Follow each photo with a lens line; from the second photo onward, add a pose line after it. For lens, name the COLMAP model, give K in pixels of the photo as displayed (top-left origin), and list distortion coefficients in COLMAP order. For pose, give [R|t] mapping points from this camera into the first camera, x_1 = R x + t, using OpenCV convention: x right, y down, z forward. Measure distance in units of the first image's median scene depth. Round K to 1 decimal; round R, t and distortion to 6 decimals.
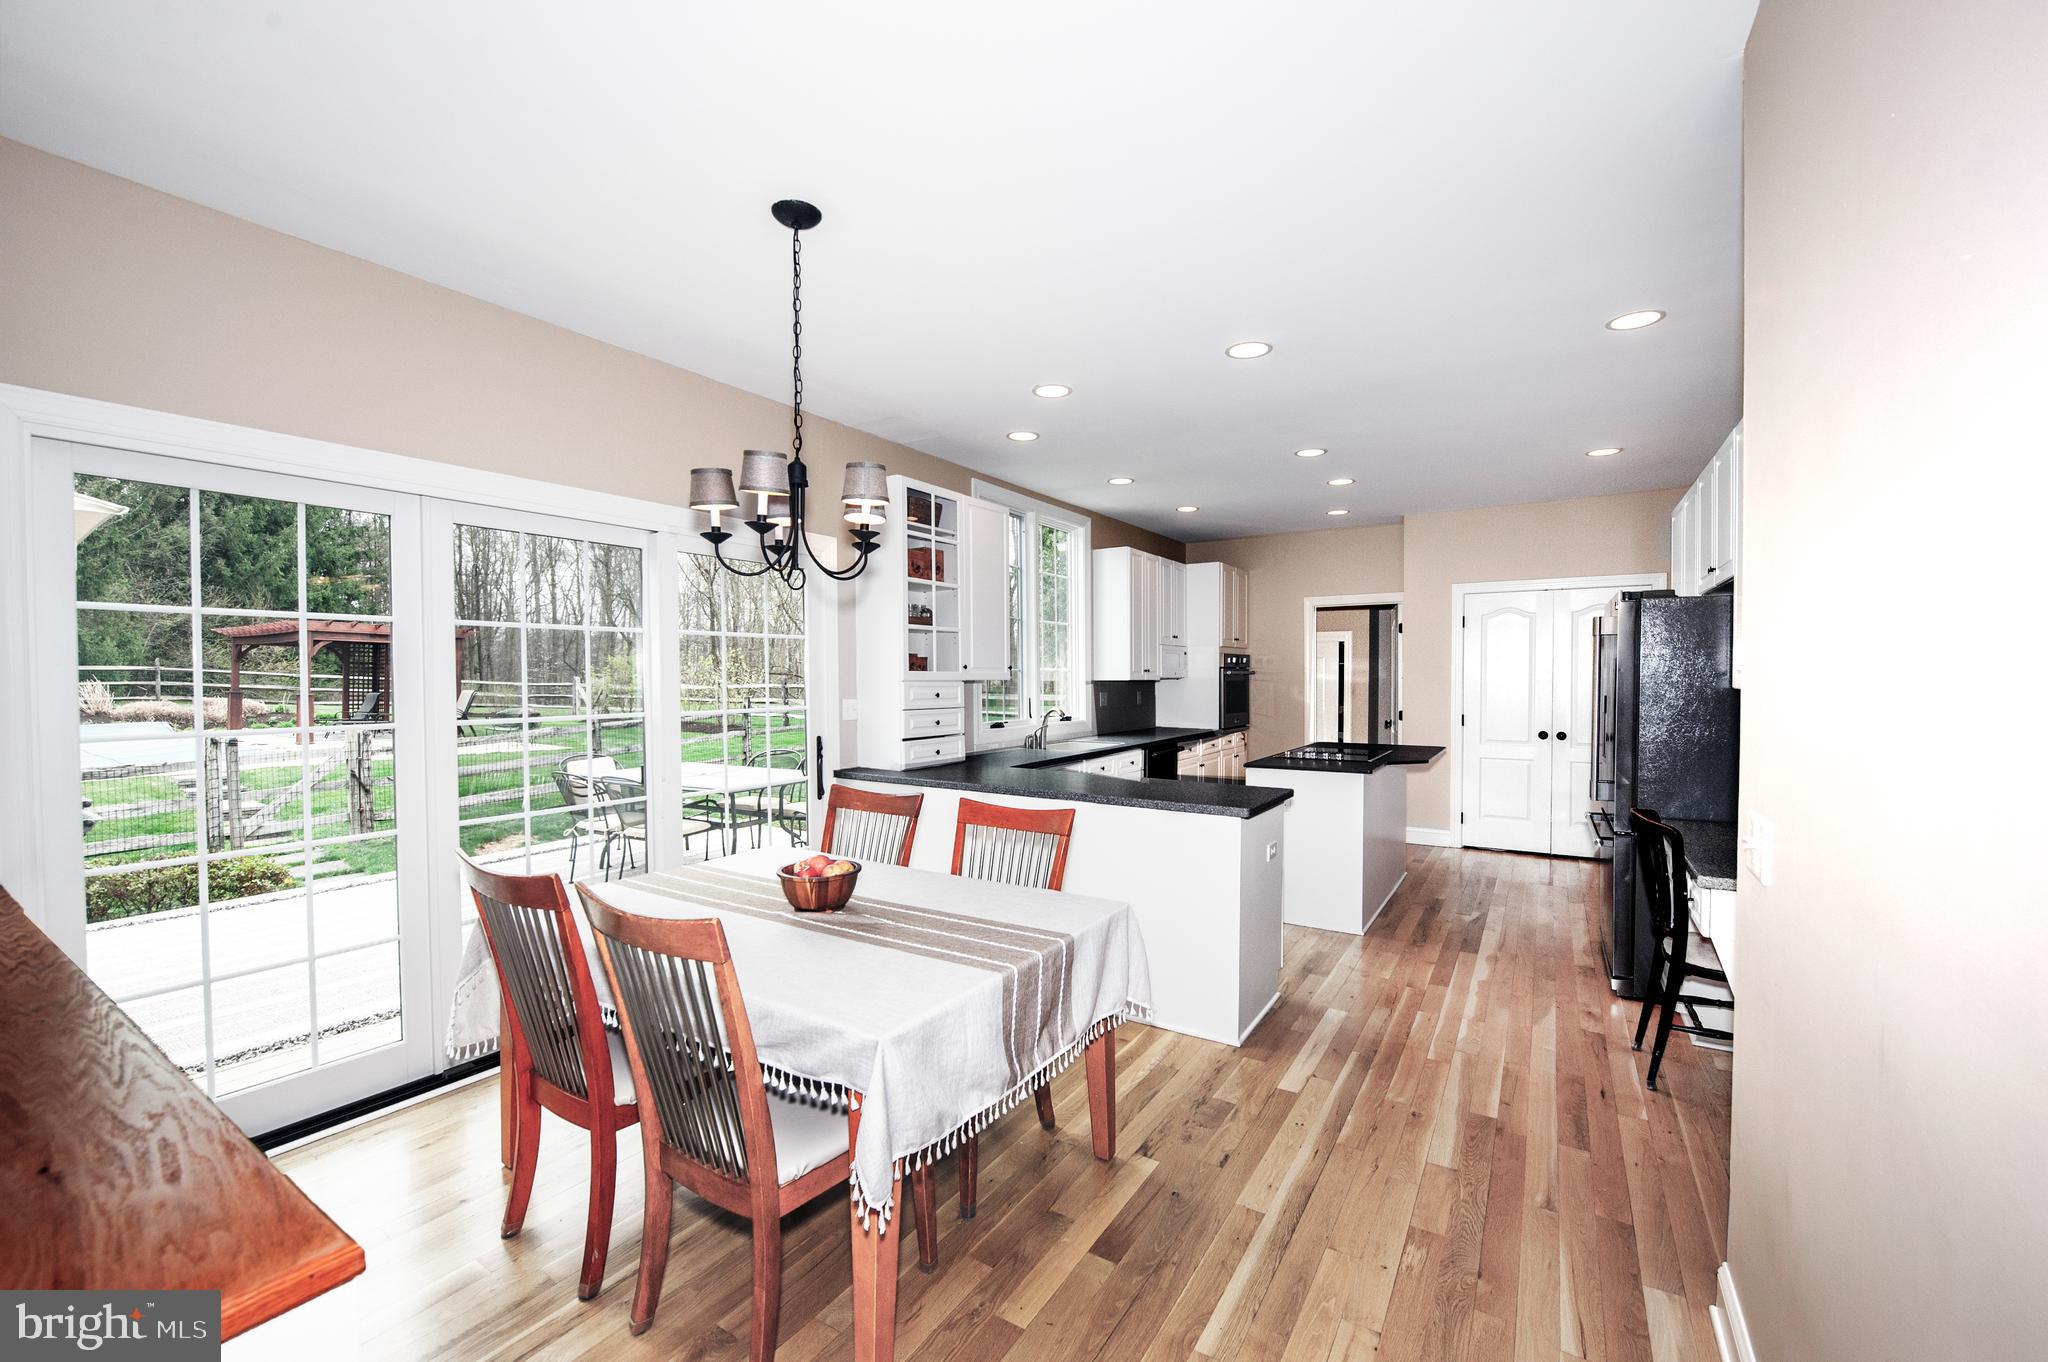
lens RADIAL K [[828.1, 0, 1024.7], [0, 828.1, 690.8], [0, 0, 1]] dist [-0.000998, -0.000378]
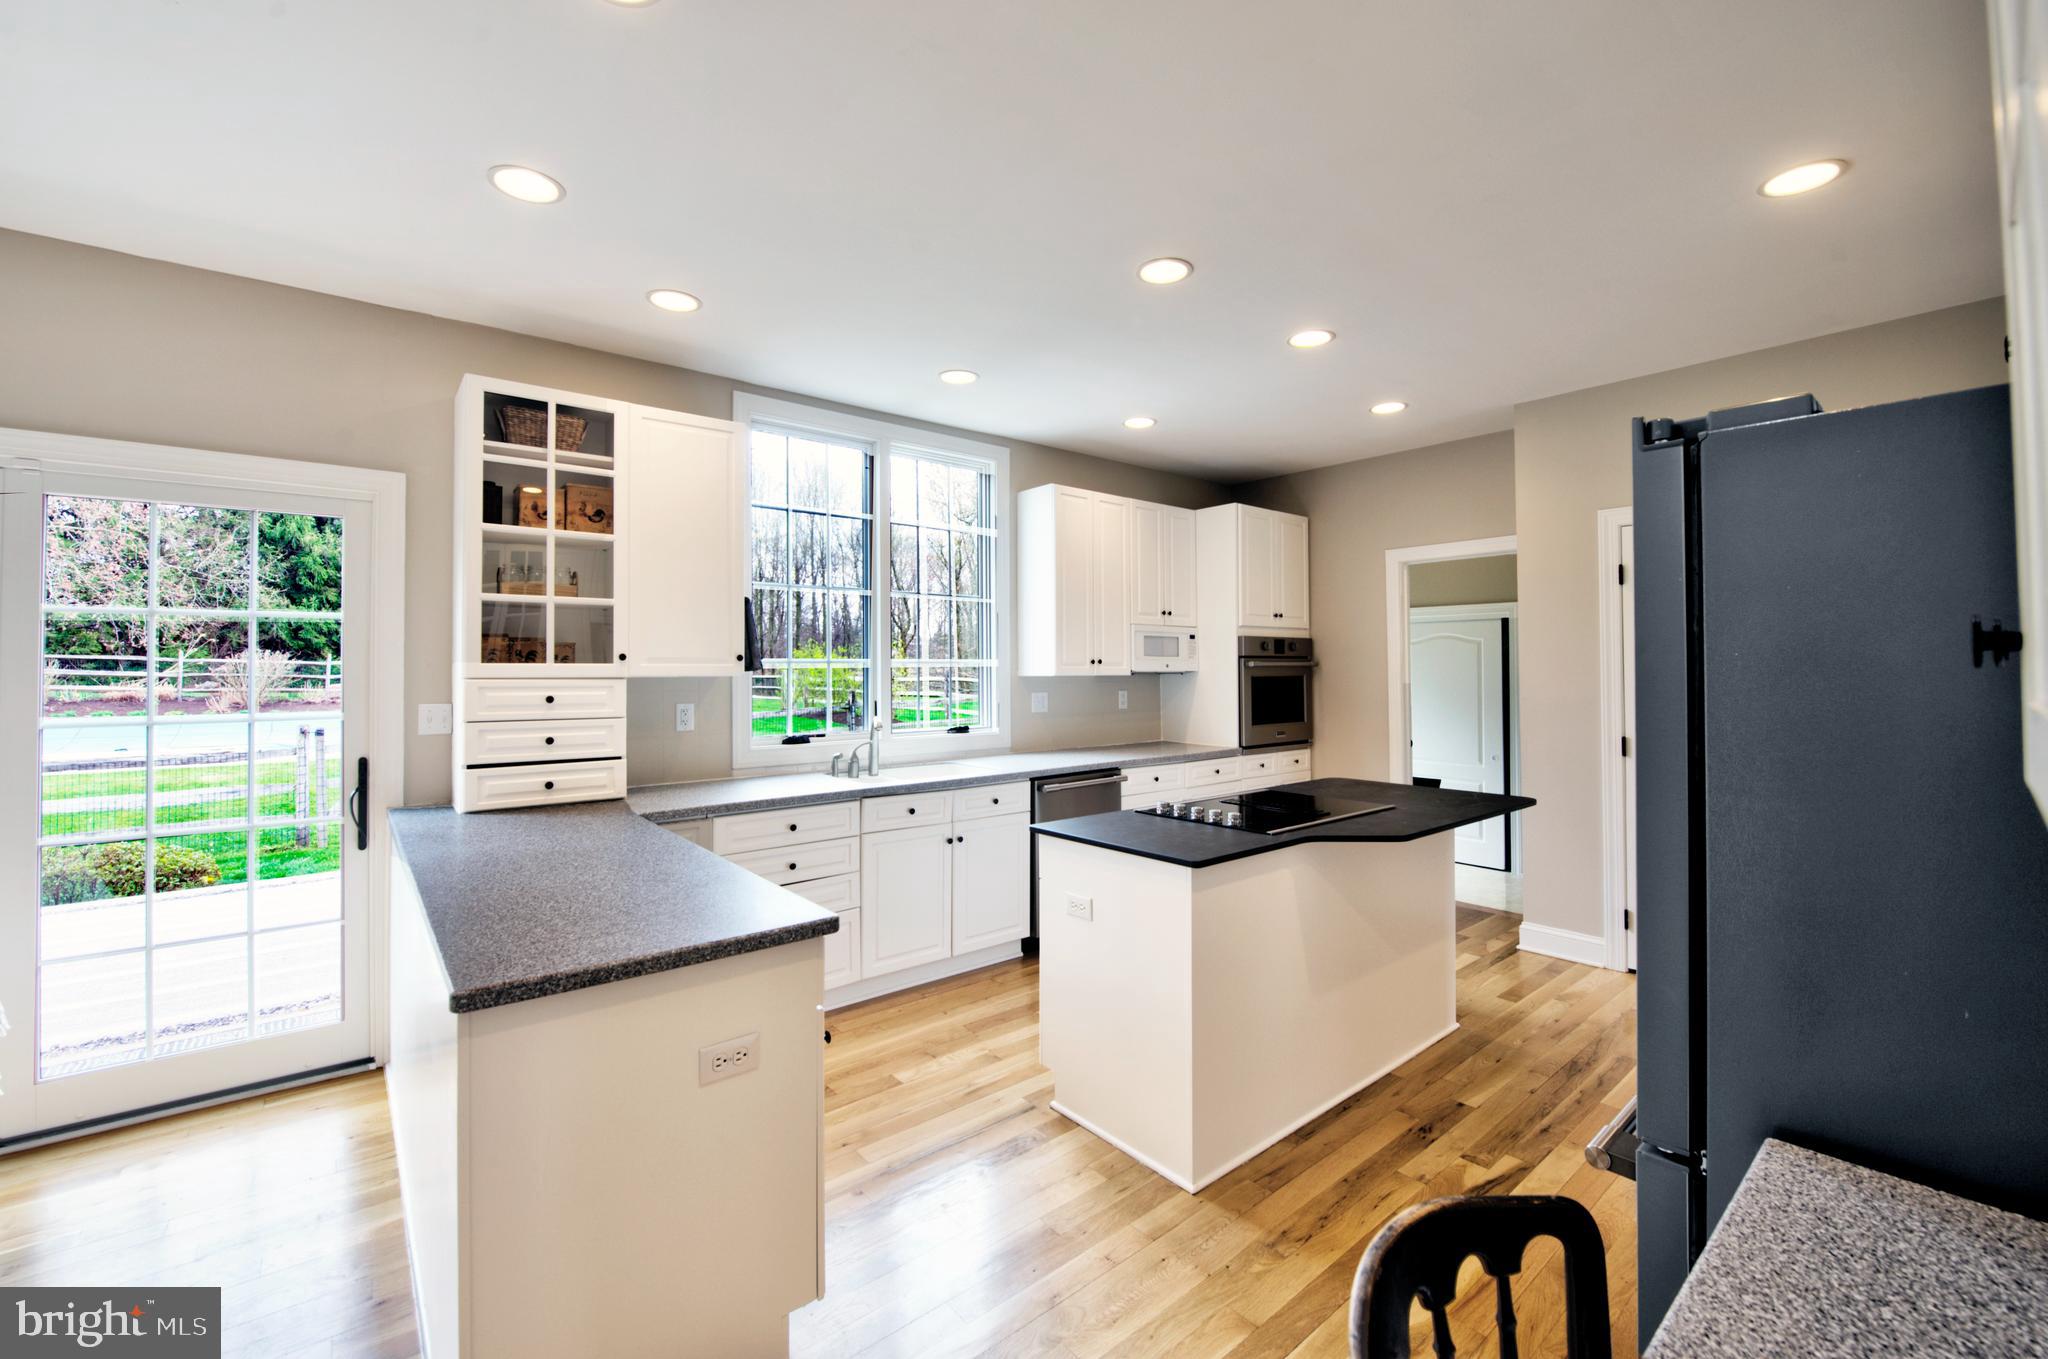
lens RADIAL K [[813.3, 0, 1020.1], [0, 813.3, 674.5], [0, 0, 1]] dist [0.002174, 0.000050]
pose [[0.946346, 0.021823, -0.322418, 0.365589], [-0.018420, 0.999738, 0.013602, -0.024544], [0.322630, -0.006934, 0.946500, 0.385365]]
